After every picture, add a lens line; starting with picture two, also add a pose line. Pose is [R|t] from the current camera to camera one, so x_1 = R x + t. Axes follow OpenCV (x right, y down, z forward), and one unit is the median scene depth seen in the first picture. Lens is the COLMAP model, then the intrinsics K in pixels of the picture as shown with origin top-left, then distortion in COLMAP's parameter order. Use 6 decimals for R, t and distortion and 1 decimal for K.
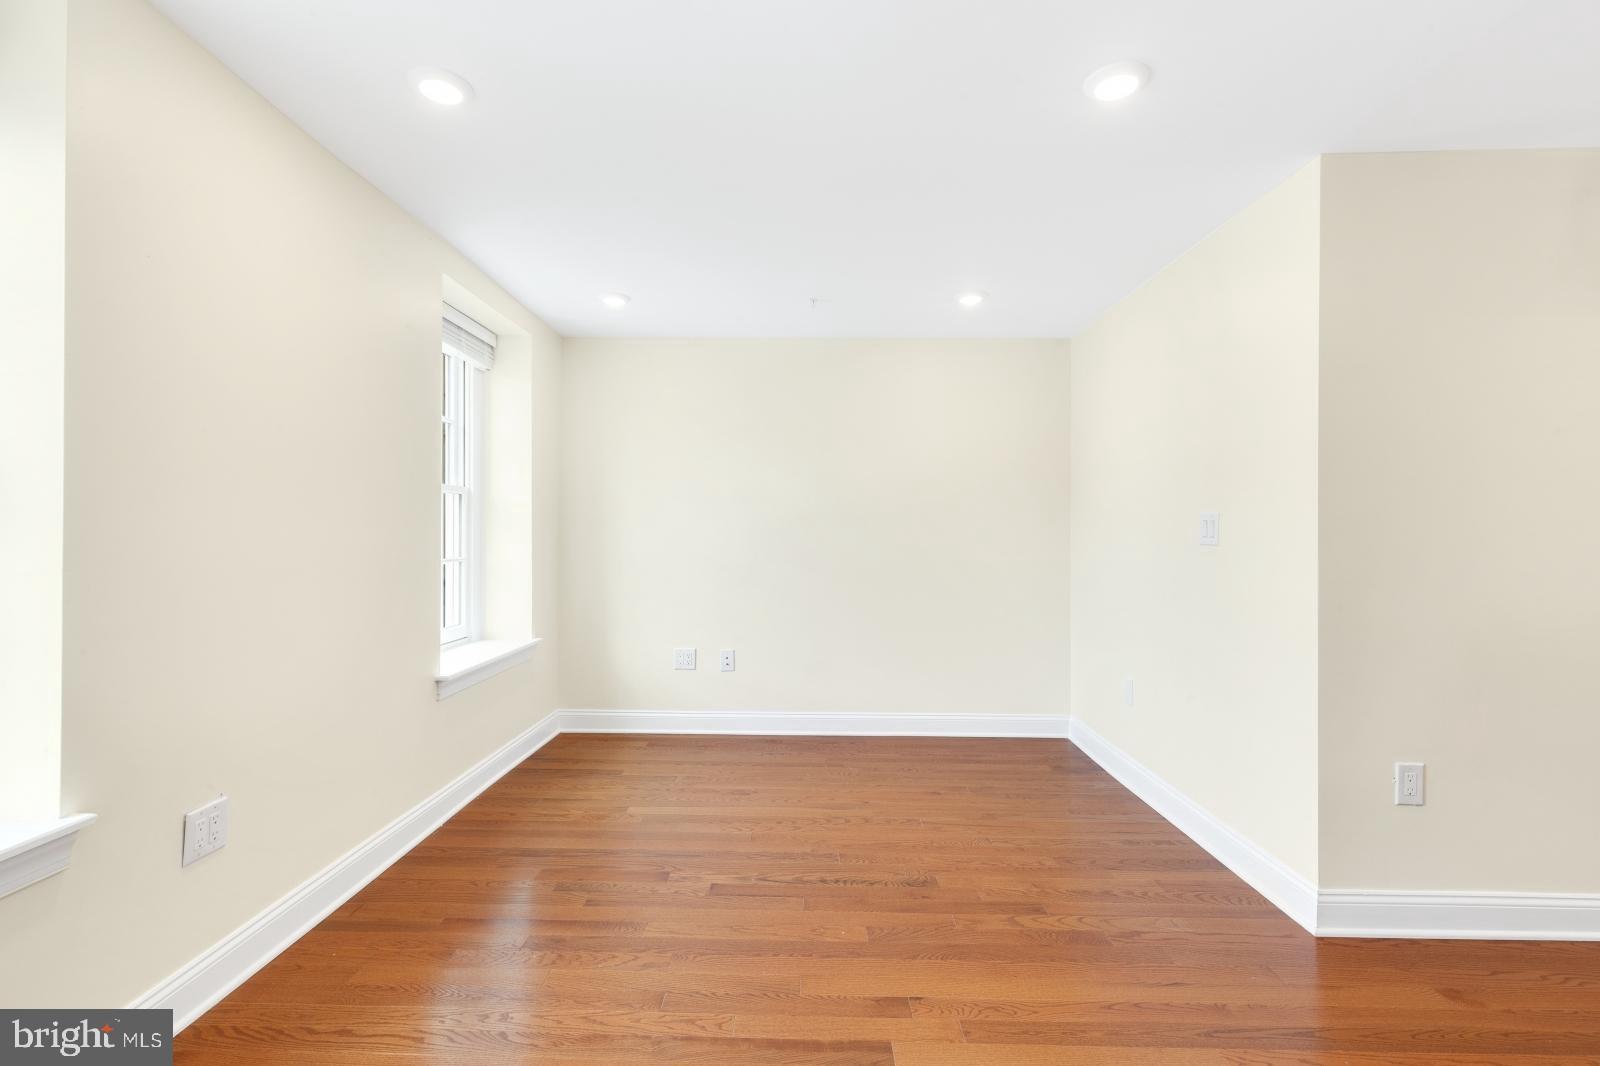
lens RADIAL K [[735.3, 0, 794.9], [0, 735.3, 527.0], [0, 0, 1]] dist [0.005043, -0.001263]
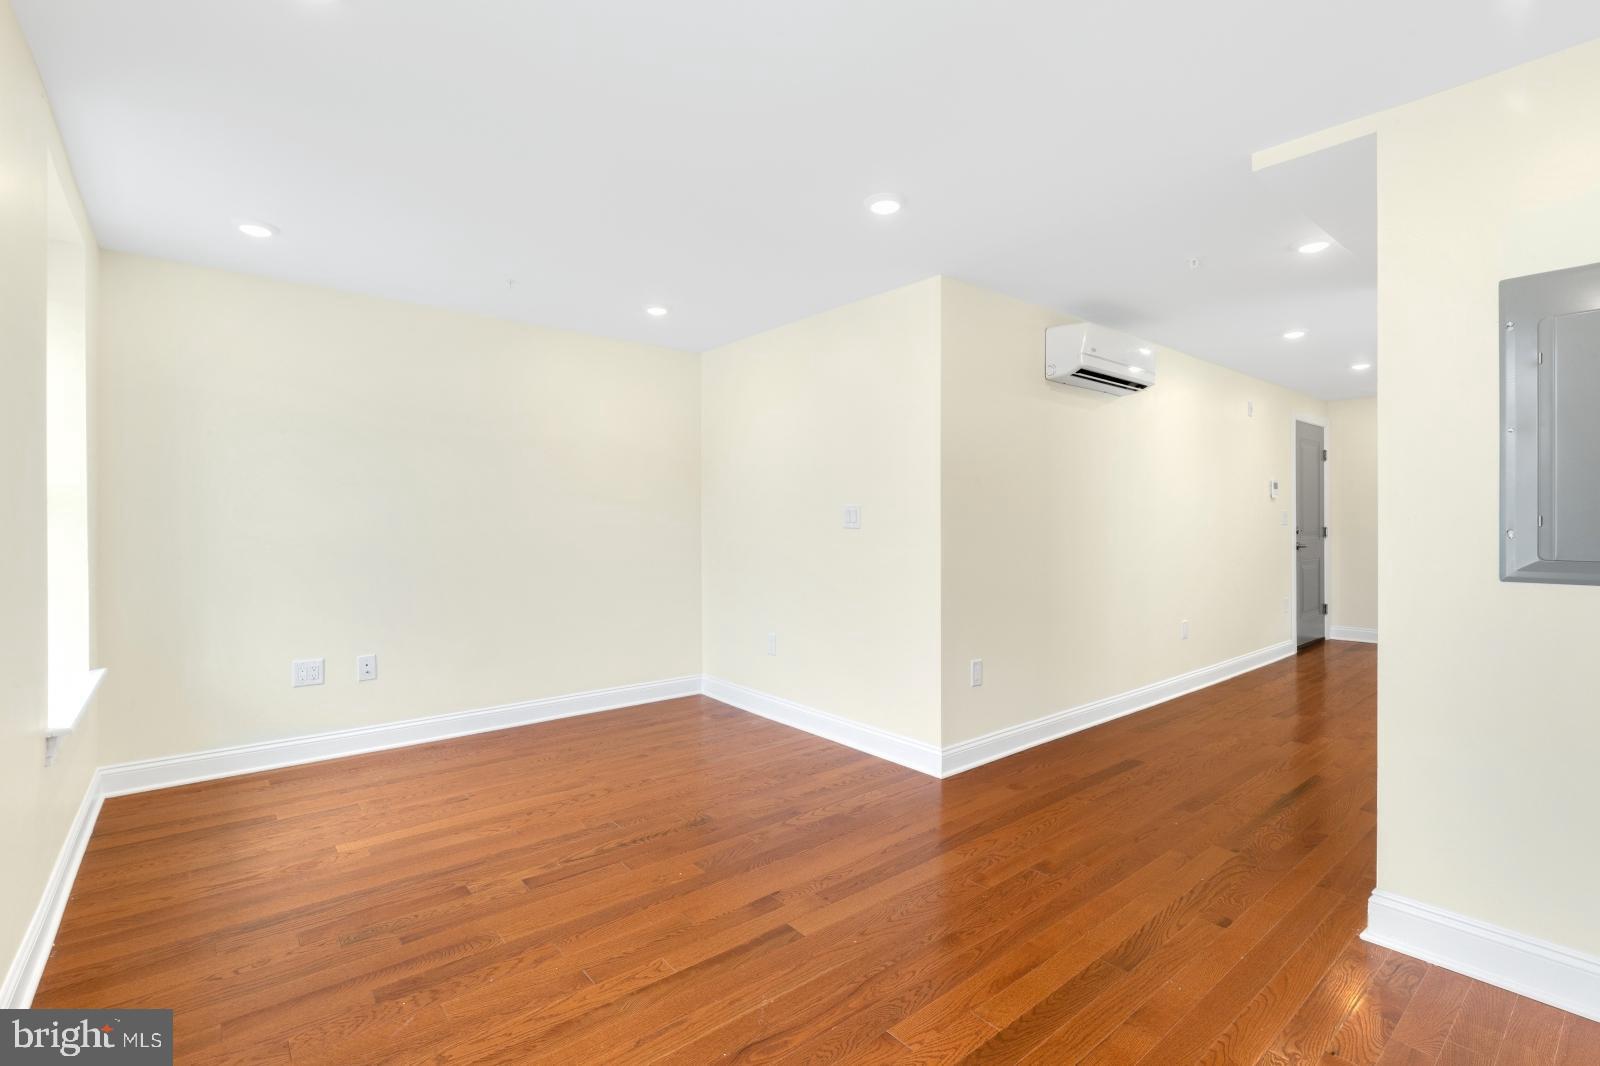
lens RADIAL K [[726.2, 0, 794.1], [0, 726.2, 520.2], [0, 0, 1]] dist [0.000832, -0.001018]
pose [[0.761332, -0.003803, 0.648351, -0.427702], [-0.003005, 0.999951, 0.009393, -0.003888], [-0.648355, -0.009100, 0.761283, 0.031951]]
